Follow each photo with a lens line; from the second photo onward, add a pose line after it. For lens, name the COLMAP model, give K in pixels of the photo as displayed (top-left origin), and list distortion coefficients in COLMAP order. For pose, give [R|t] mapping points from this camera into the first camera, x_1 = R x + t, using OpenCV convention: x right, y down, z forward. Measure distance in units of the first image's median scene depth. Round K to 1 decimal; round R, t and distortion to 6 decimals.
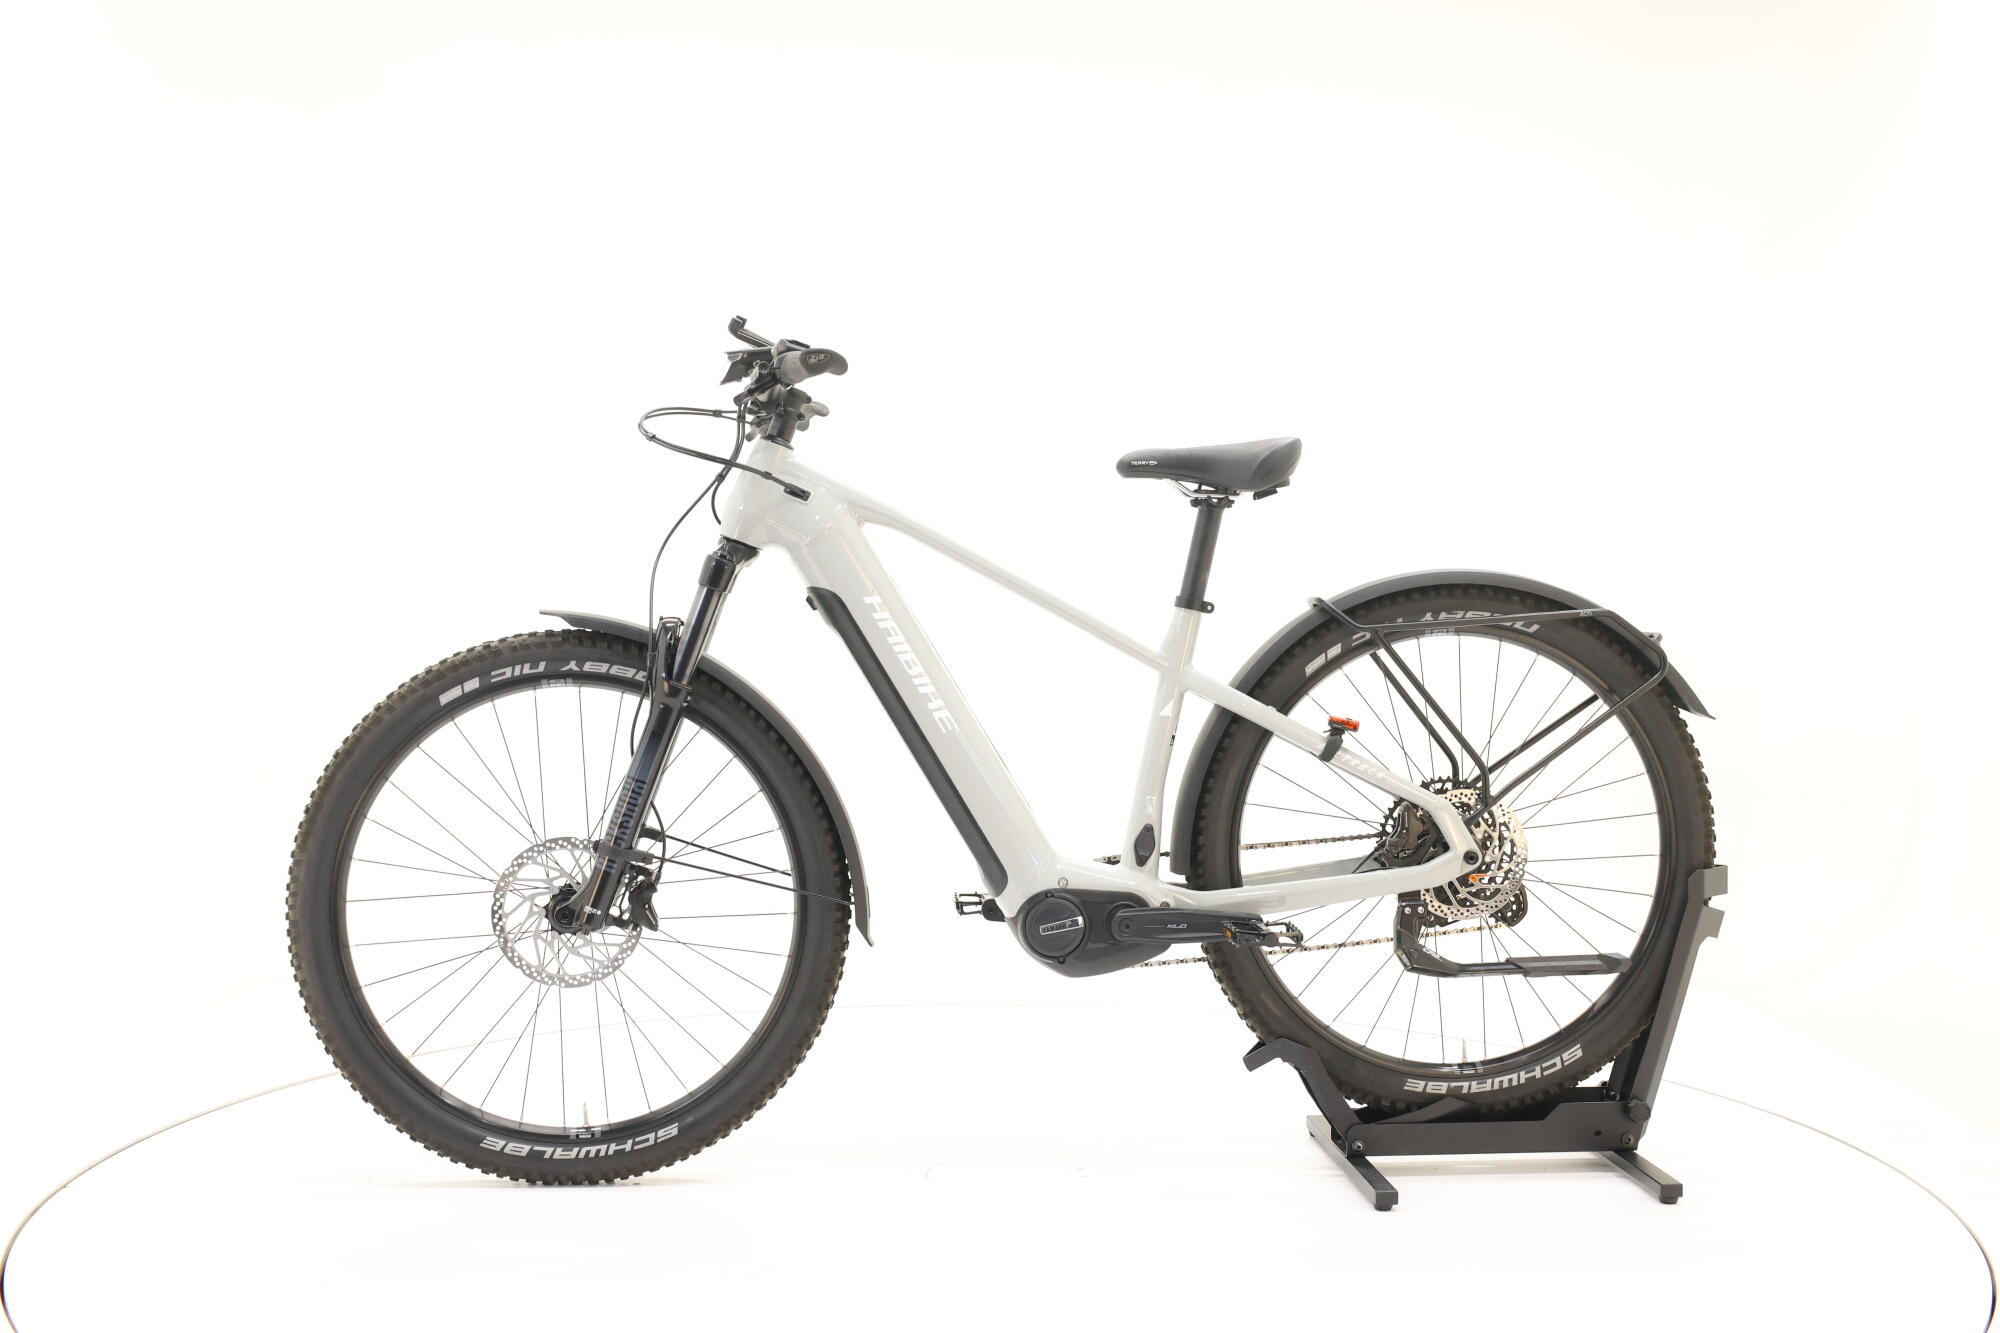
lens RADIAL K [[2143.7, 0, 999.7], [0, 2143.7, 666.6], [0, 0, 1]] dist [0.013227, 0.000000]
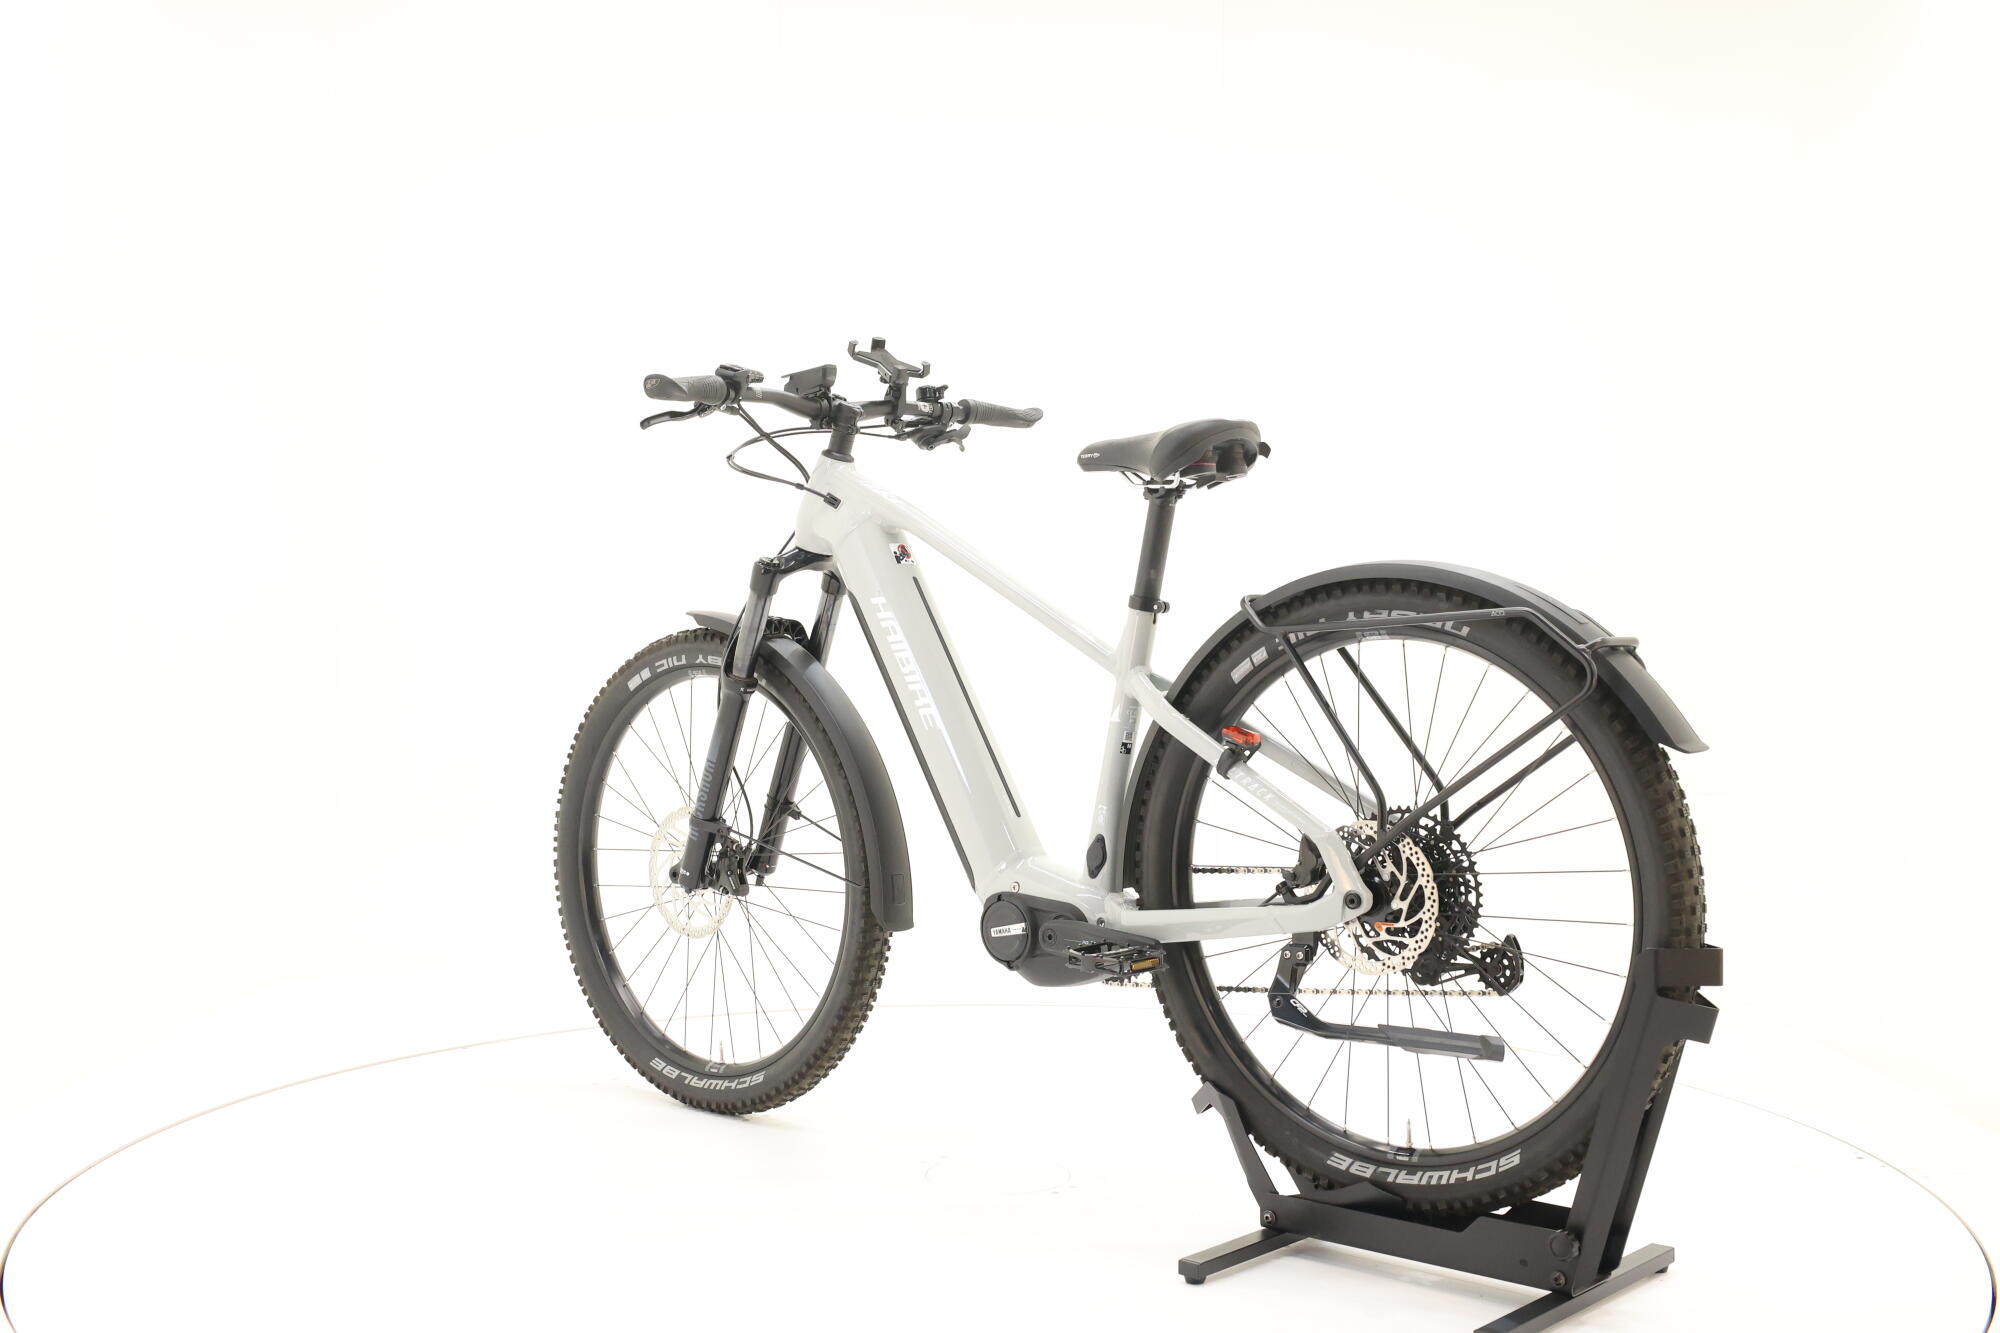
lens RADIAL K [[2143.7, 0, 1001.1], [0, 2143.7, 665.5], [0, 0, 1]] dist [0.013227, 0.000000]
pose [[0.696366, 0.016407, -0.717500, 0.715421], [-0.016877, 0.999837, 0.006483, -0.006934], [0.717489, 0.007595, 0.696529, 0.303845]]
